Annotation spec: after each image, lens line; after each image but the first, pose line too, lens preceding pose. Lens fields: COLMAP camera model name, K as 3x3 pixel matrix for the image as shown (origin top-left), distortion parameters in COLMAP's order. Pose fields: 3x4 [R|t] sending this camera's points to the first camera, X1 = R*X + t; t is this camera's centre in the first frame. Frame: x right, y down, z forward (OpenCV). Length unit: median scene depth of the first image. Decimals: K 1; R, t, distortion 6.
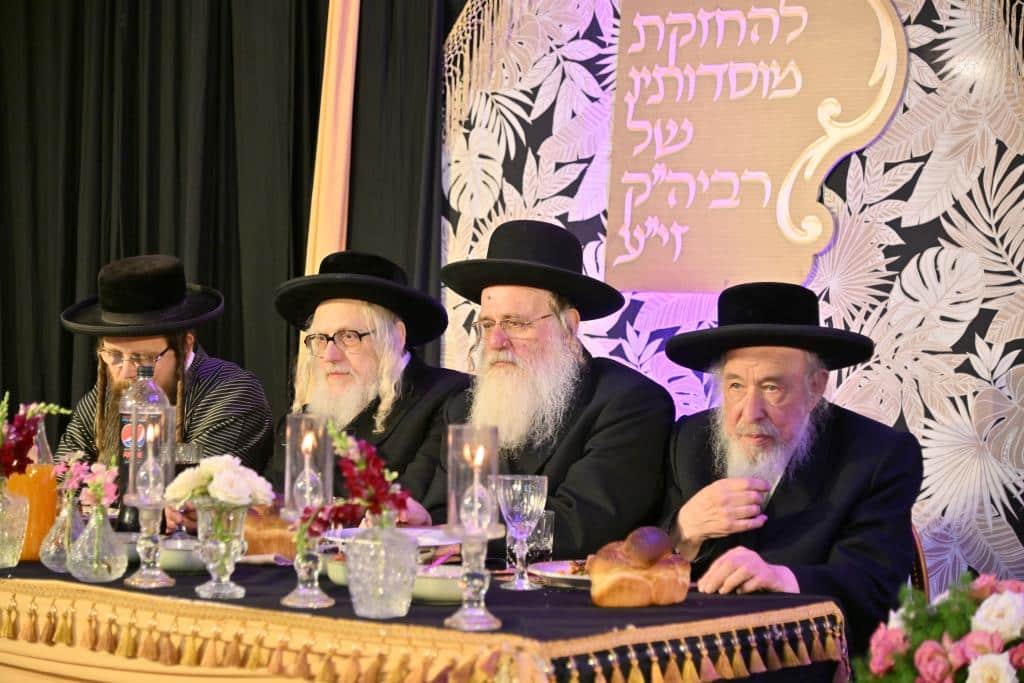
lens RADIAL K [[2402.1, 0, 512.0], [0, 2402.1, 341.5], [0, 0, 1]] dist [0.033122, 0.185650]
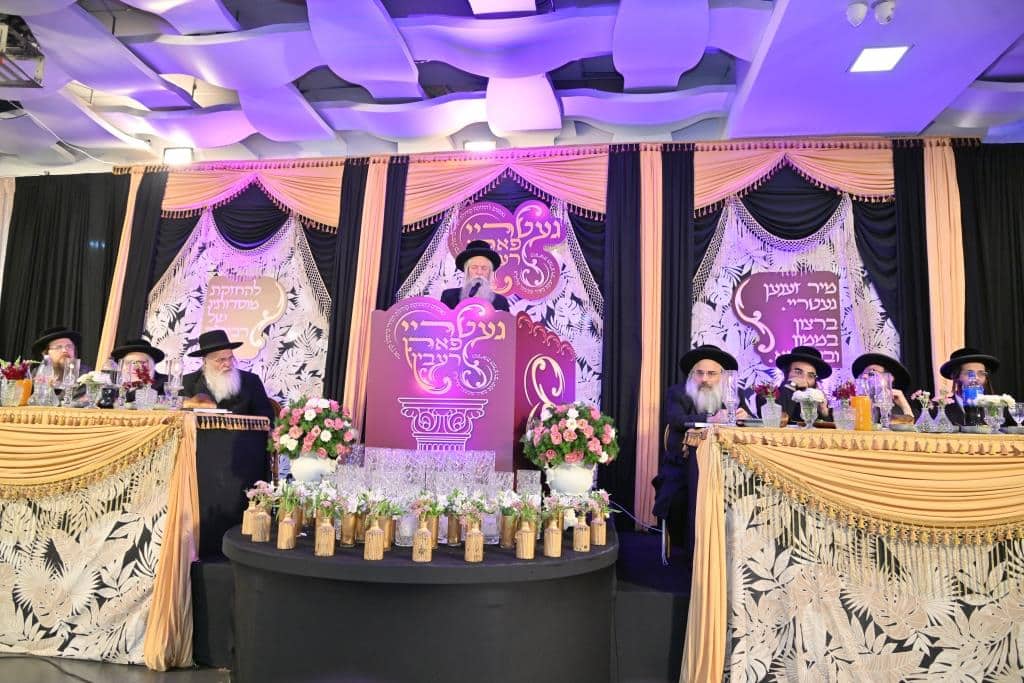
lens RADIAL K [[668.9, 0, 512.0], [0, 668.9, 341.5], [0, 0, 1]] dist [-0.004987, 0.000330]
pose [[0.871306, 0.070980, 0.485580, -0.044909], [-0.009303, 0.991696, -0.128270, 0.087499], [-0.490652, 0.107245, 0.864730, -0.137684]]
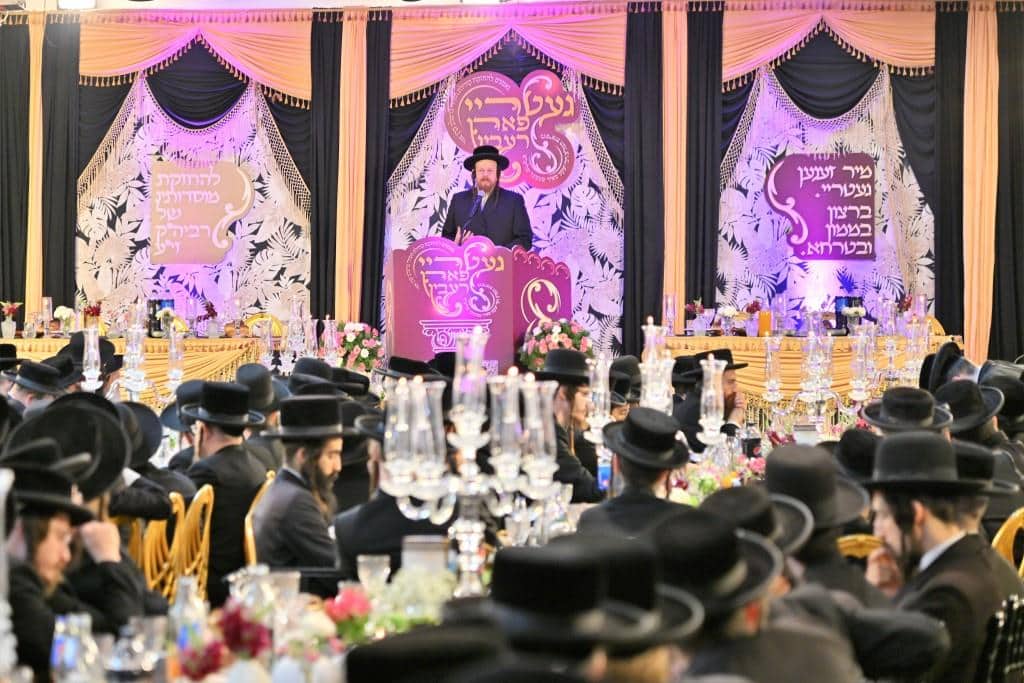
lens RADIAL K [[3350.2, 0, 512.0], [0, 3350.2, 341.5], [0, 0, 1]] dist [0.098896, -0.008464]
pose [[0.898544, -0.037019, 0.437320, -1.544247], [0.028784, 0.999262, 0.025447, -0.019129], [-0.437939, -0.010278, 0.898946, -3.311626]]
